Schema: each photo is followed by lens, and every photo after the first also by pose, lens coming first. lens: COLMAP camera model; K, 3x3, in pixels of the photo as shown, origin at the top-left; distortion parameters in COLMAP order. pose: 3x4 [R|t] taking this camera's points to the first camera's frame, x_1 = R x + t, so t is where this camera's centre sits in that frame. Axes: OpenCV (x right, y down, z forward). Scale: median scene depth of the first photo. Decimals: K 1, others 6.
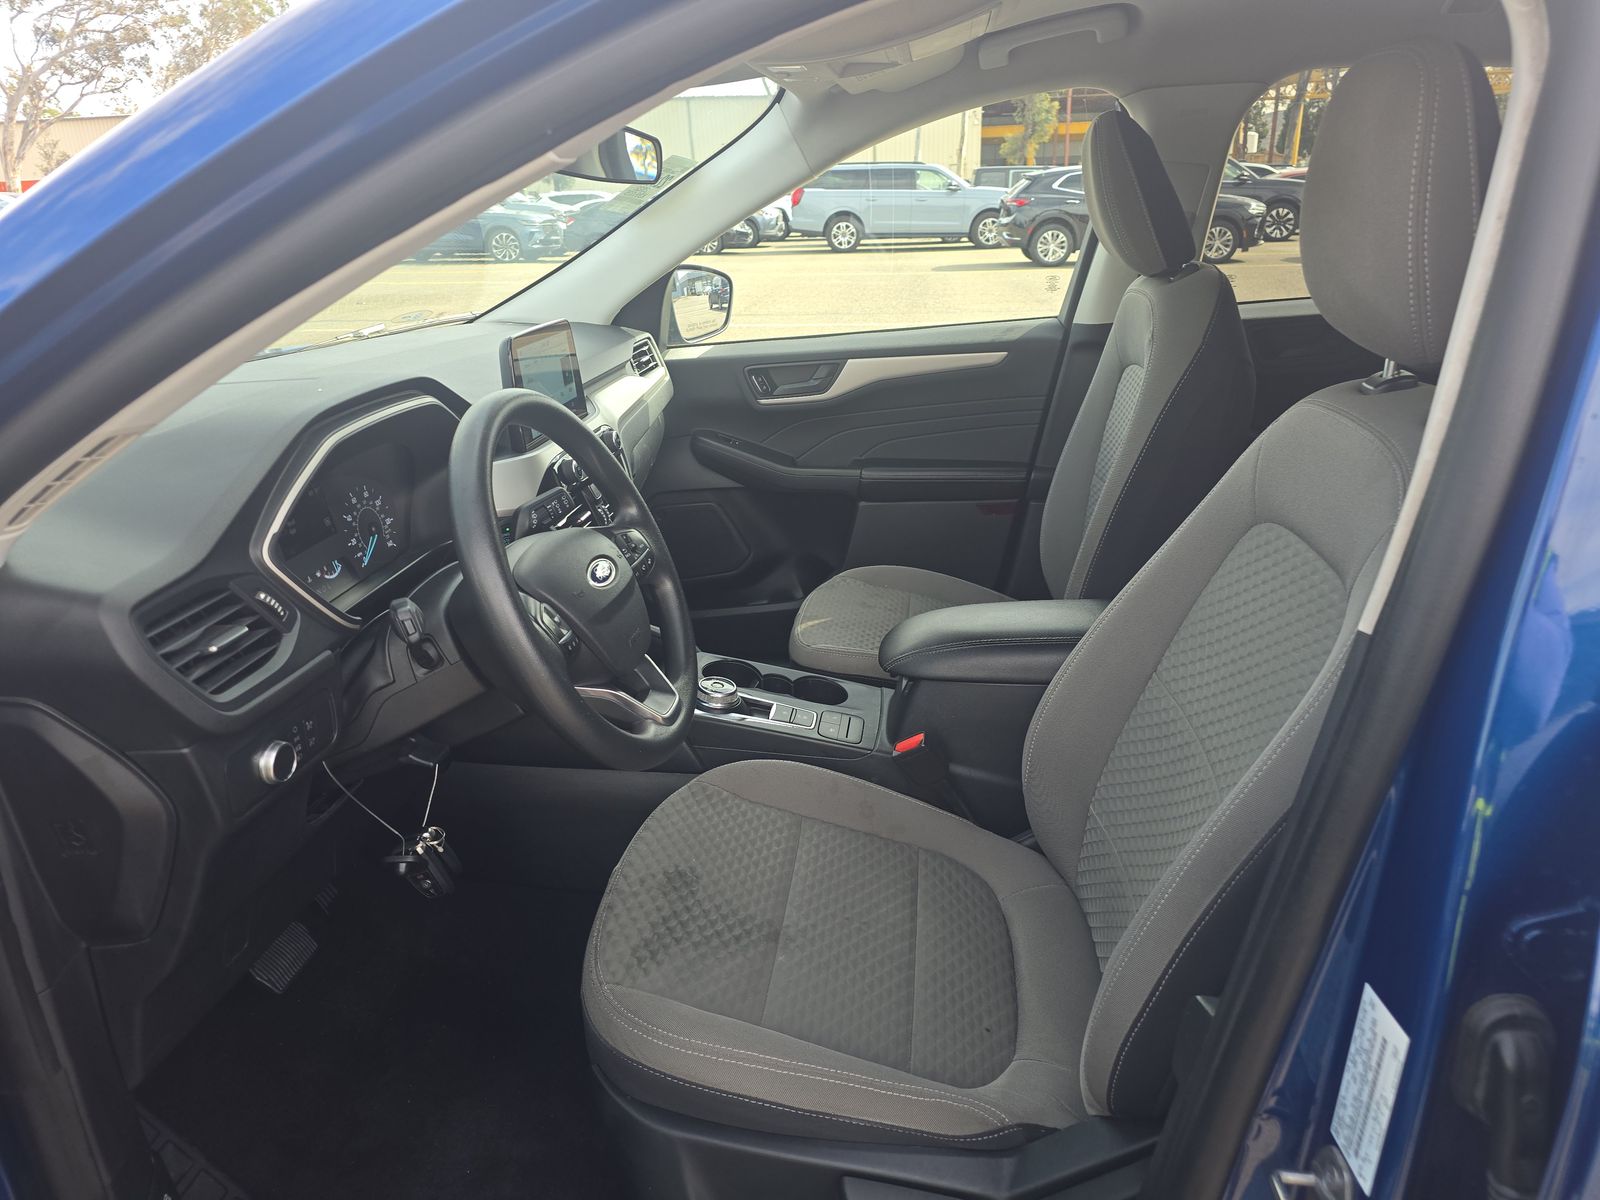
lens RADIAL K [[1084.3, 0, 797.8], [0, 1084.3, 596.8], [0, 0, 1]] dist [0.039289, -0.031415]
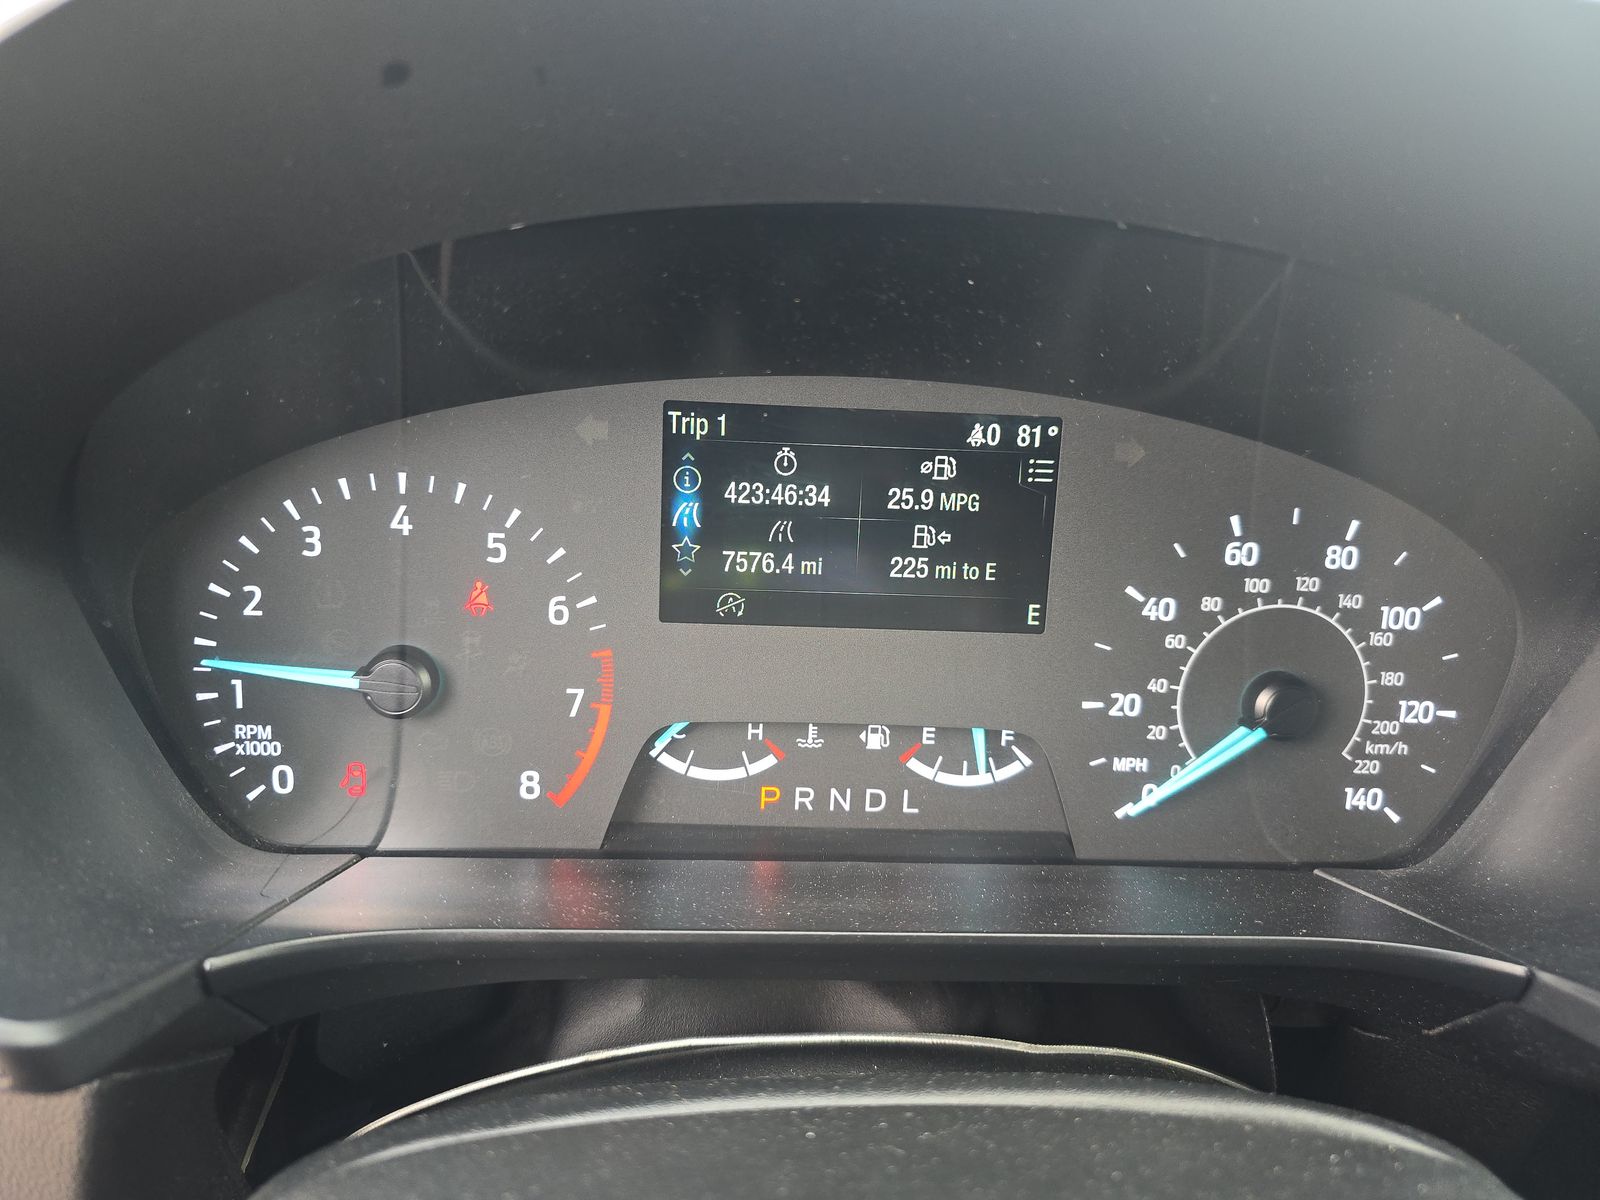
lens RADIAL K [[1084.3, 0, 791.8], [0, 1084.3, 596.1], [0, 0, 1]] dist [0.039289, -0.031415]
pose [[0.184505, 0.352488, -0.917448, -0.131316], [-0.398557, 0.880110, 0.257990, -0.063845], [0.898393, 0.318055, 0.302871, 0.530015]]
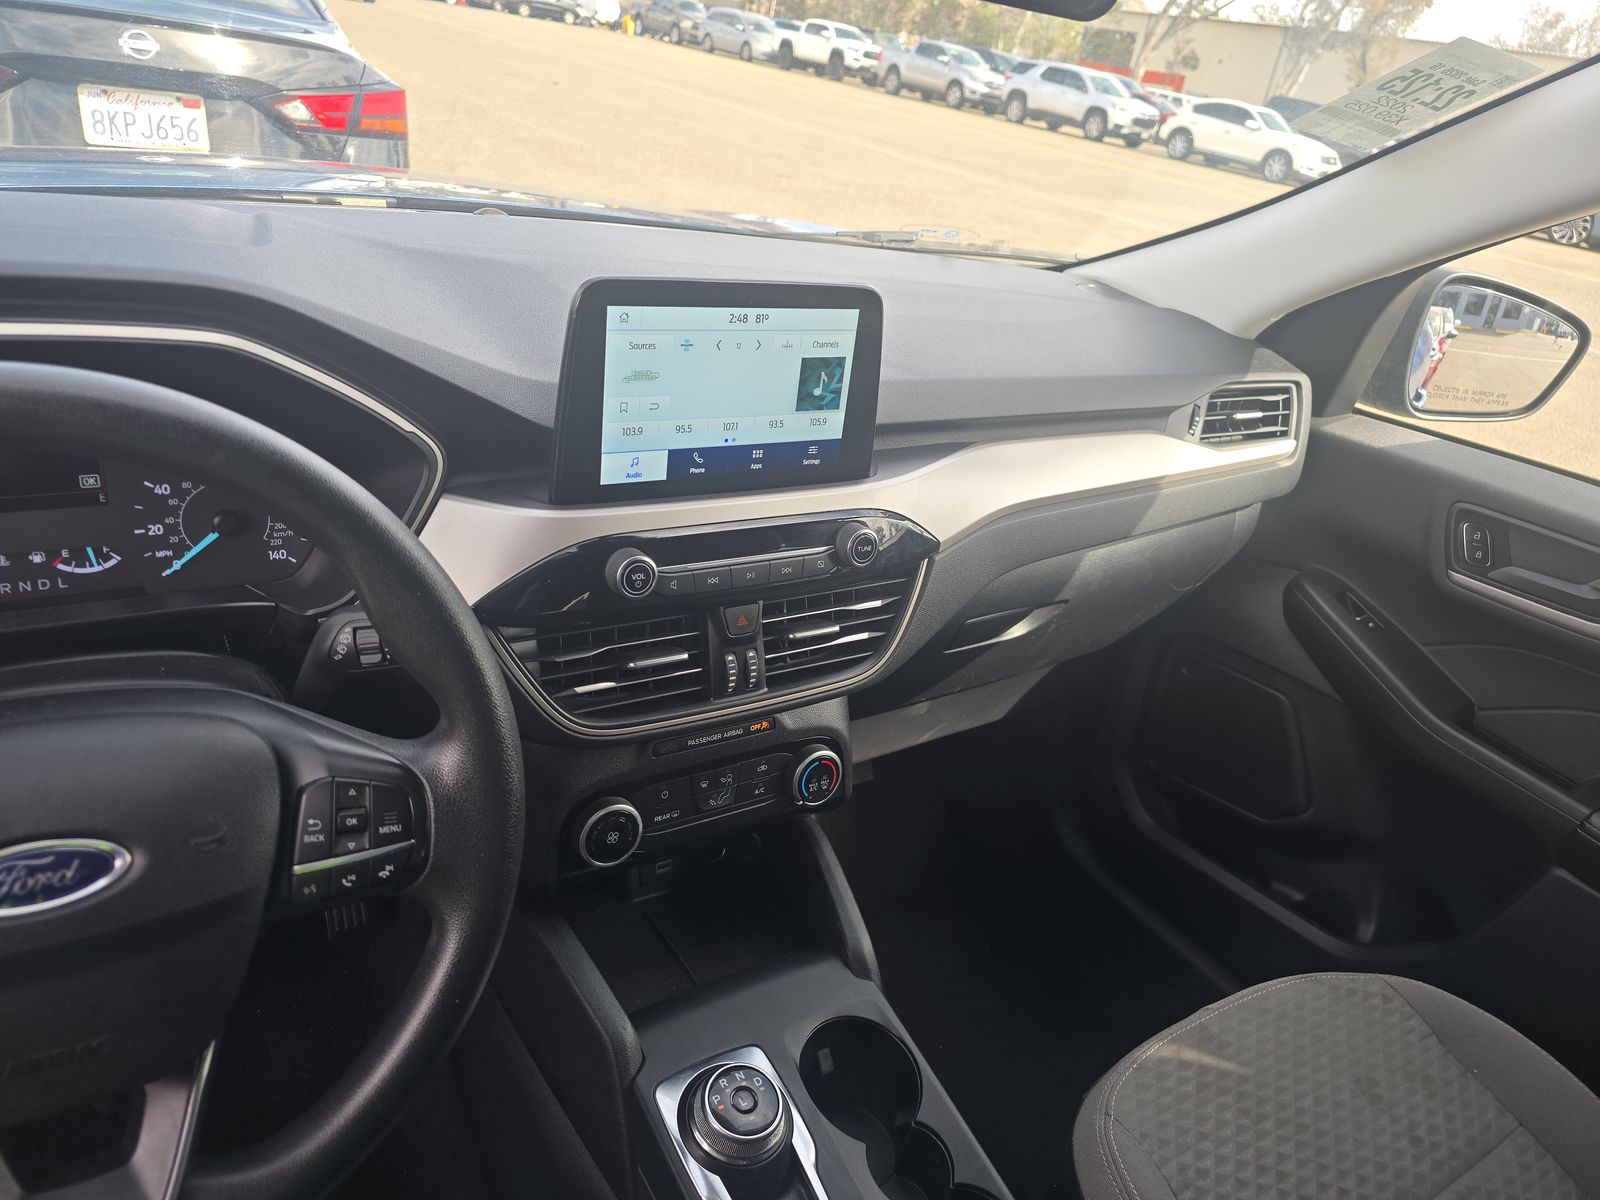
lens RADIAL K [[1084.3, 0, 773.9], [0, 1084.3, 581.2], [0, 0, 1]] dist [0.039289, -0.031415]
pose [[0.622033, 0.452642, -0.638898, 0.107469], [-0.421621, 0.881203, 0.213817, -0.177046], [0.659781, 0.136372, 0.738981, 0.491247]]
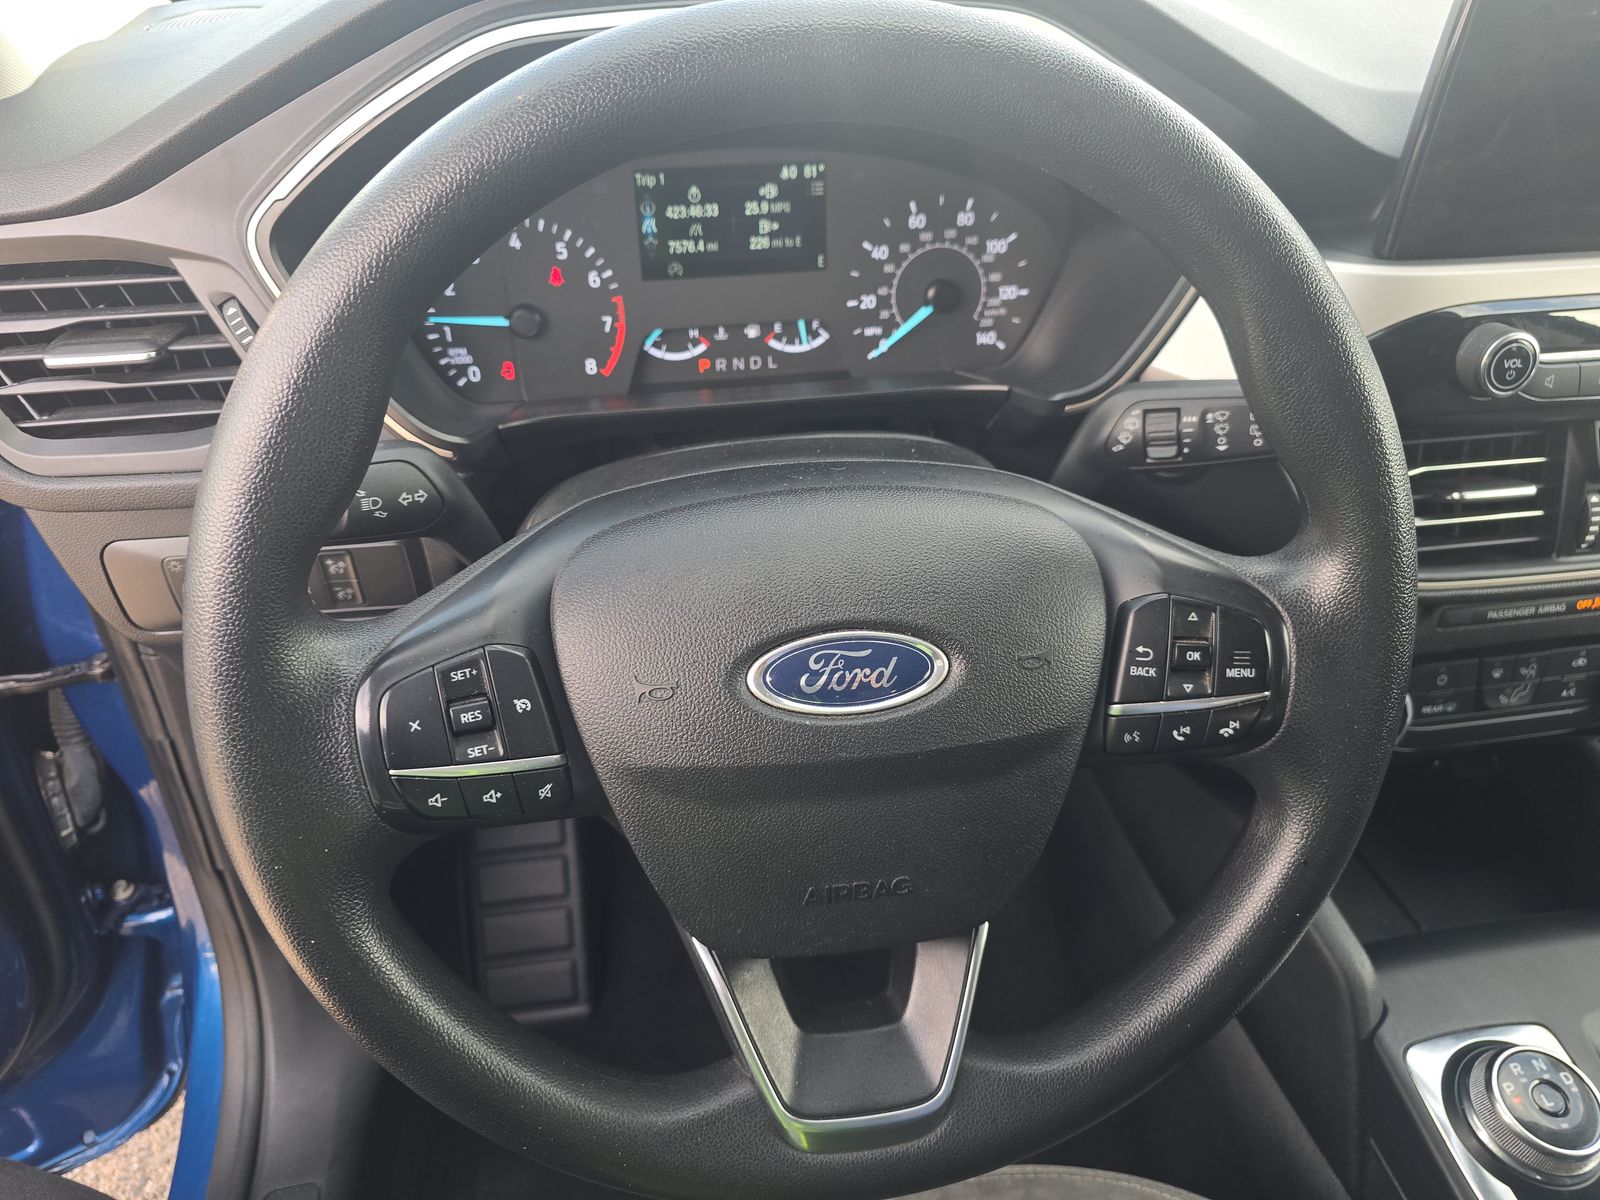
lens RADIAL K [[1084.3, 0, 785.0], [0, 1084.3, 584.7], [0, 0, 1]] dist [0.039289, -0.031415]
pose [[0.283483, 0.570118, -0.771105, 0.023376], [-0.337682, 0.811935, 0.476164, -0.104536], [0.897557, 0.125404, 0.422688, 0.478402]]
